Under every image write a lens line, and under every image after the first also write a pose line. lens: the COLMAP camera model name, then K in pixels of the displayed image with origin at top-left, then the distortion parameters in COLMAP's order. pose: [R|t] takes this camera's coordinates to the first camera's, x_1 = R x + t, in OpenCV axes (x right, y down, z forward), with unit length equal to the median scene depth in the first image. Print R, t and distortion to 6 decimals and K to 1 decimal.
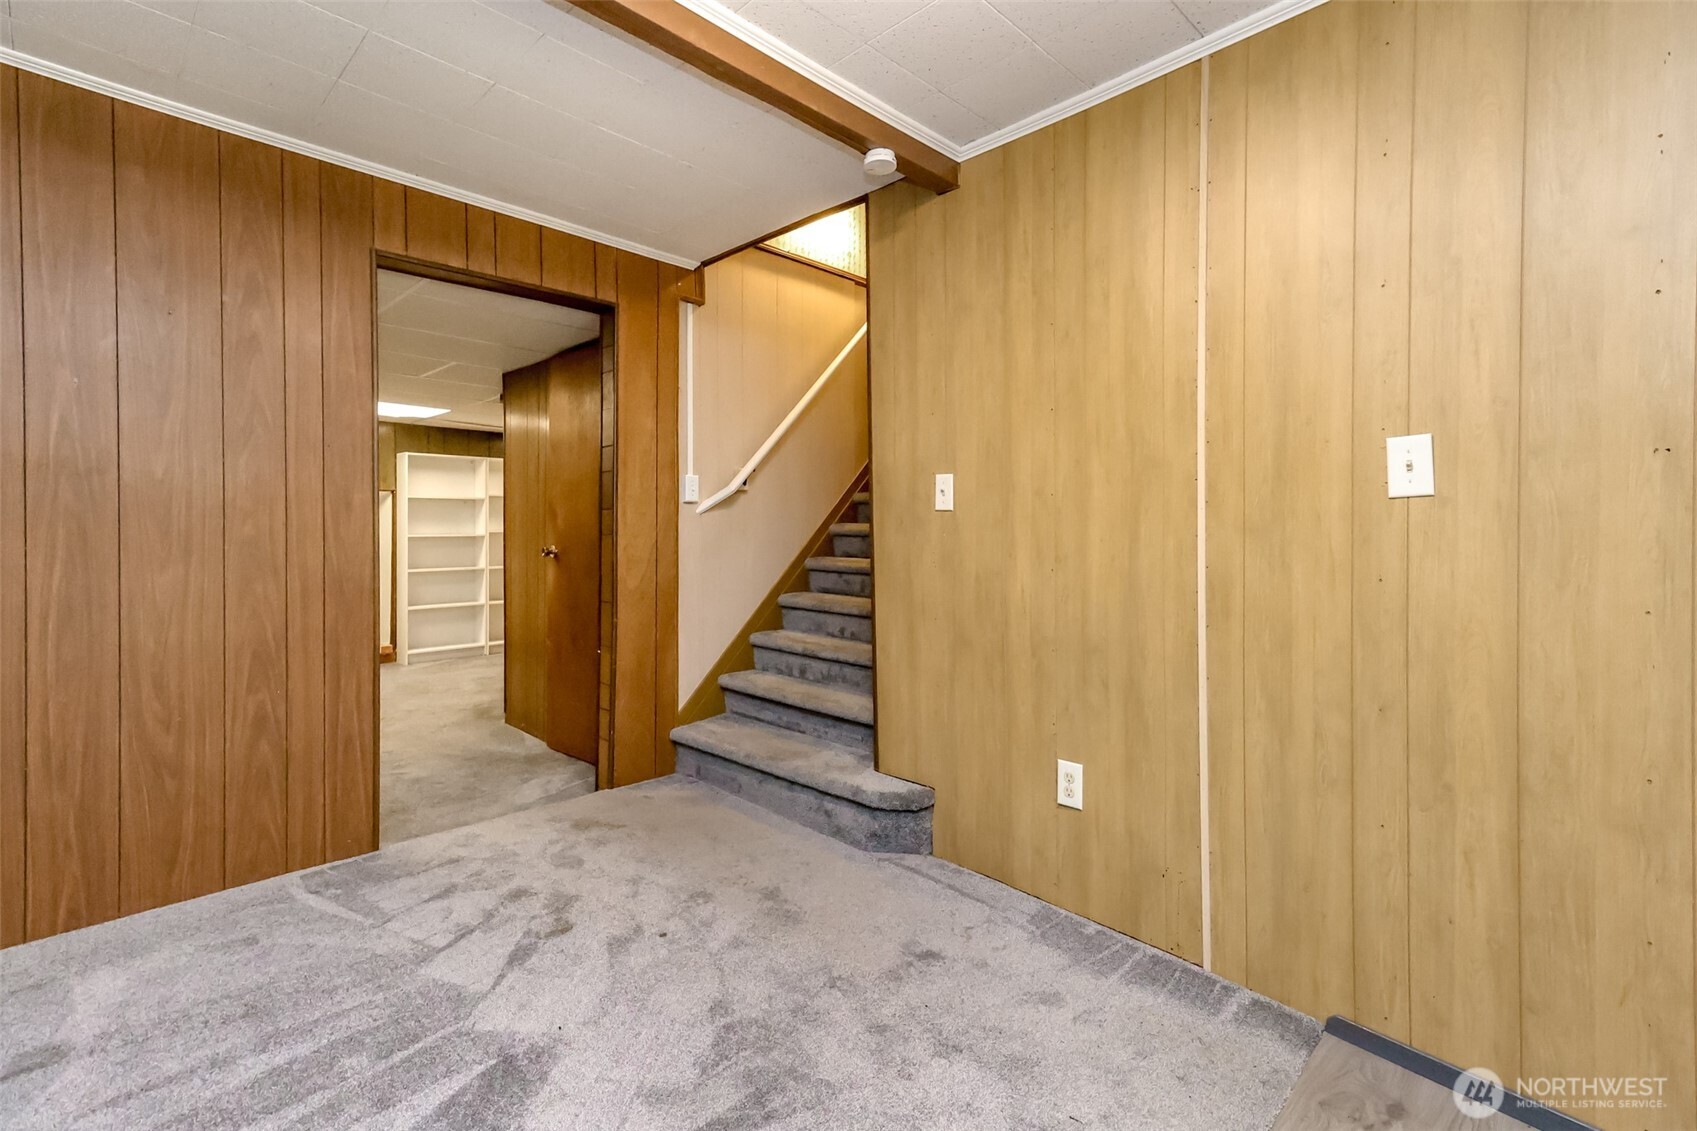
lens RADIAL K [[774.3, 0, 826.9], [0, 774.3, 532.9], [0, 0, 1]] dist [0.022615, 0.000458]
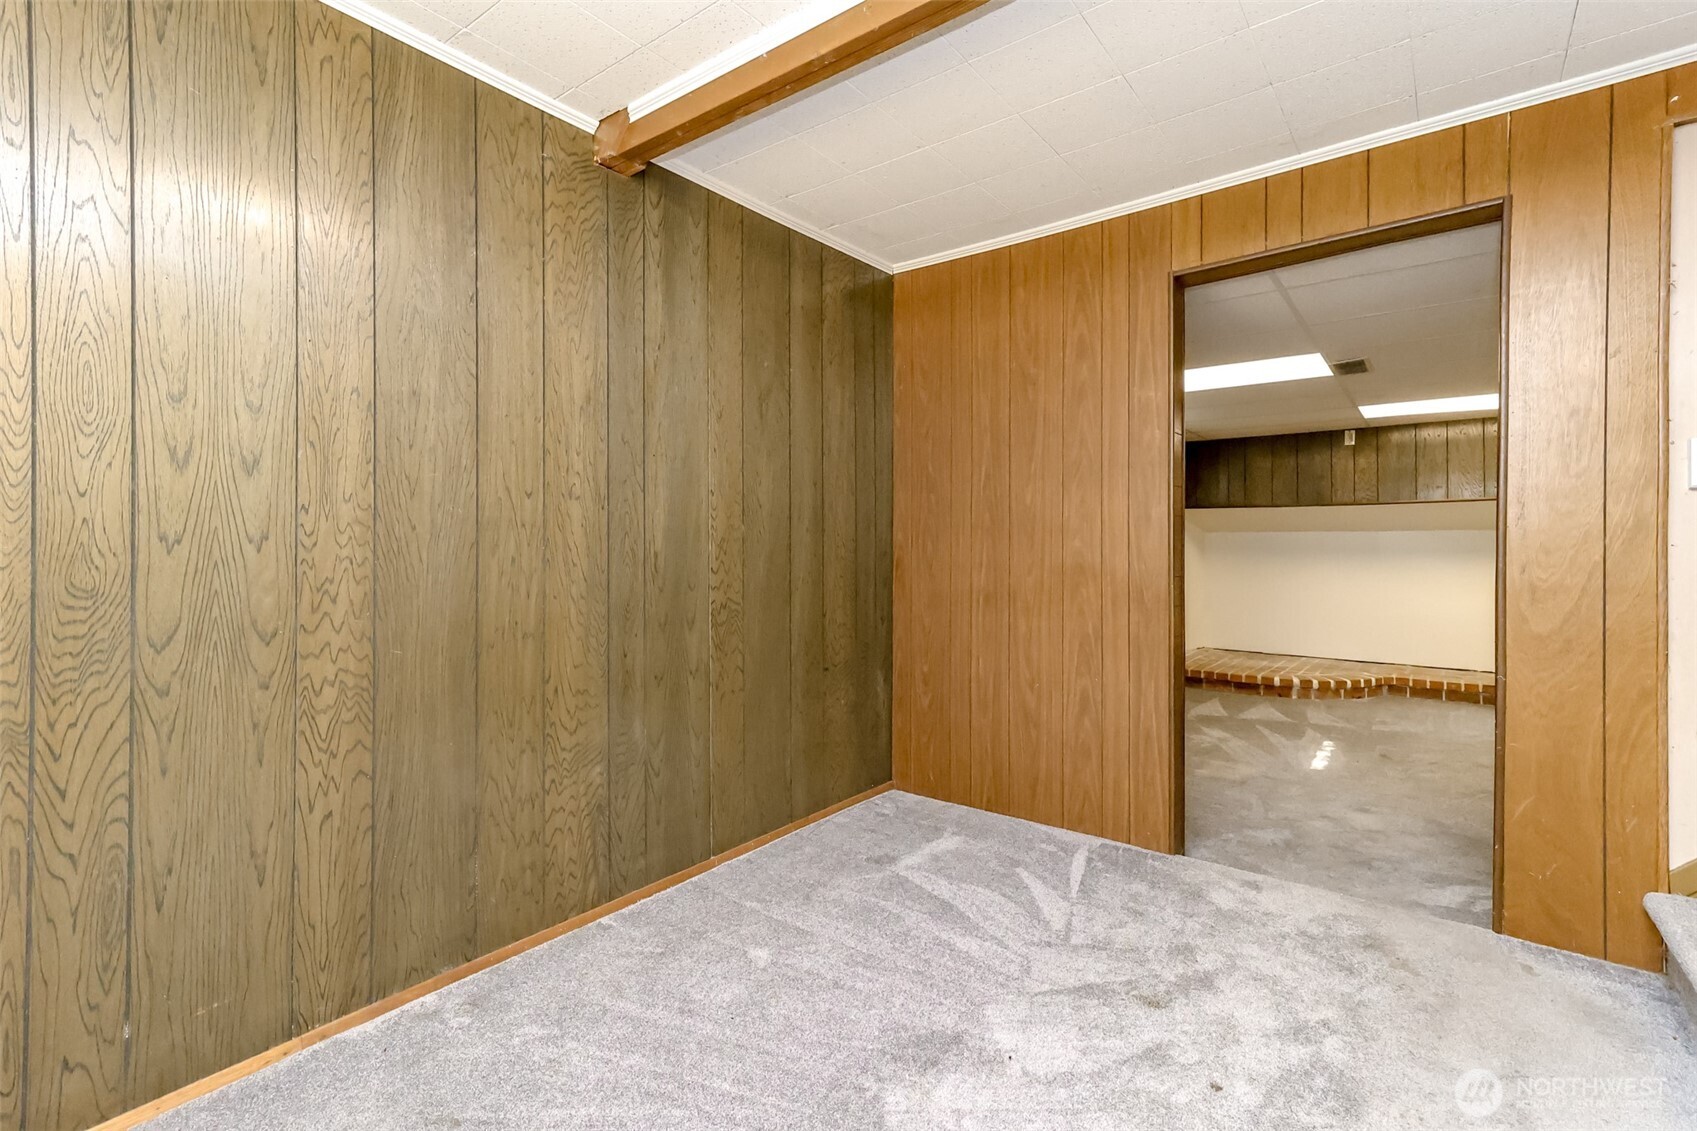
lens RADIAL K [[774.3, 0, 849.8], [0, 774.3, 541.3], [0, 0, 1]] dist [0.022615, 0.000458]
pose [[0.136531, -0.009167, -0.990593, 0.446950], [-0.003685, 0.999946, -0.009762, 0.006824], [0.990629, 0.004983, 0.136490, 0.509491]]
